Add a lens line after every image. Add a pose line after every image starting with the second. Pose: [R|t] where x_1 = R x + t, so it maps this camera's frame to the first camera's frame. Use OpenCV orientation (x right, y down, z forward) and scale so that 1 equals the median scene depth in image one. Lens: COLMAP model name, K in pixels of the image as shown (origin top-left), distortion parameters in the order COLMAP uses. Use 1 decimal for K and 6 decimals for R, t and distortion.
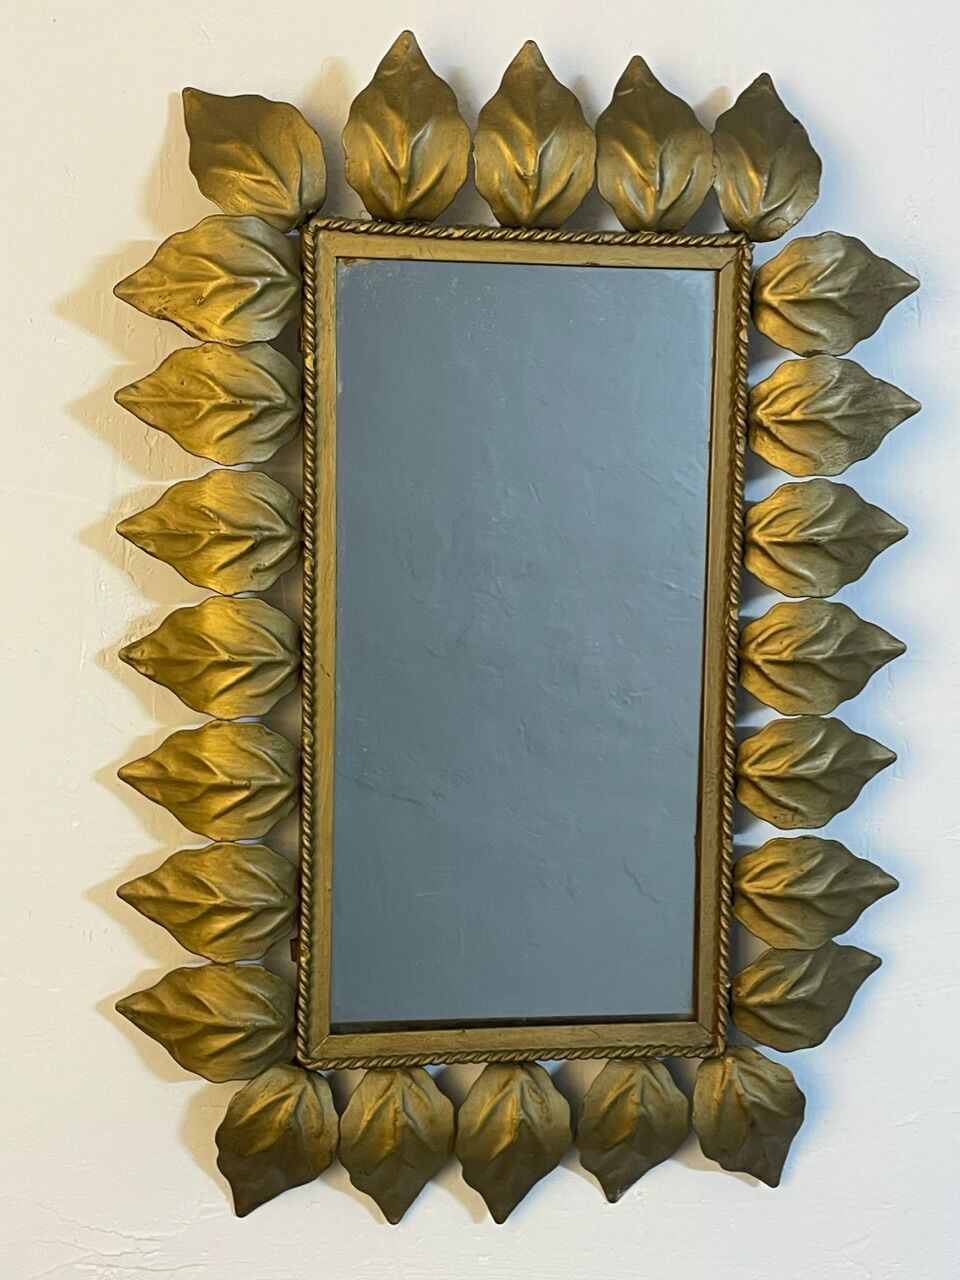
lens RADIAL K [[1924.0, 0, 485.4], [0, 1924.0, 638.3], [0, 0, 1]] dist [0.088753, 0.000000]
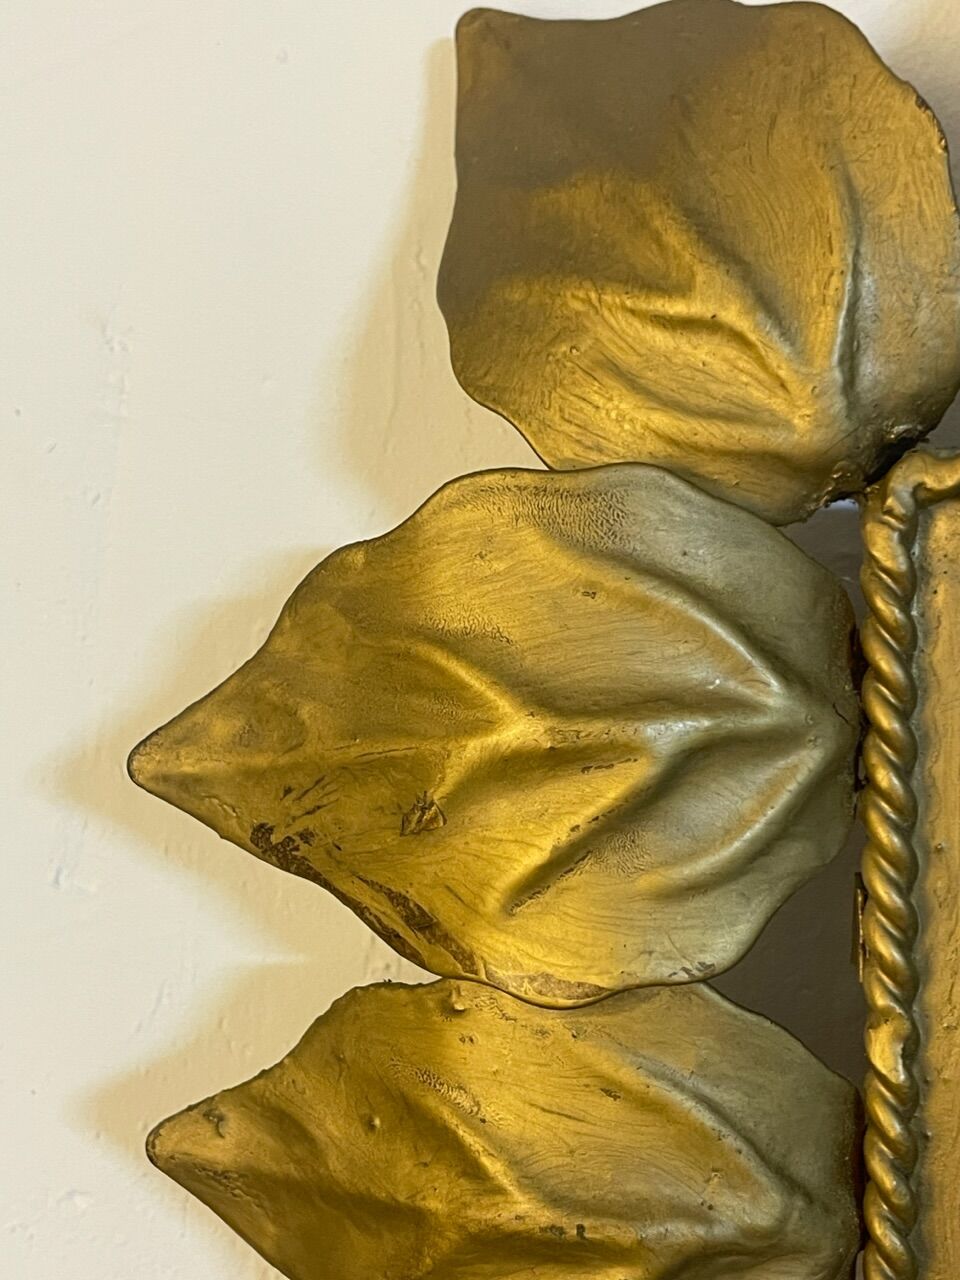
lens RADIAL K [[1924.0, 0, 483.5], [0, 1924.0, 648.2], [0, 0, 1]] dist [0.088753, 0.000000]
pose [[0.923981, 0.002646, -0.382430, -0.046108], [-0.029713, 0.997450, -0.064885, -0.177483], [0.381284, 0.071316, 0.921703, 0.764393]]
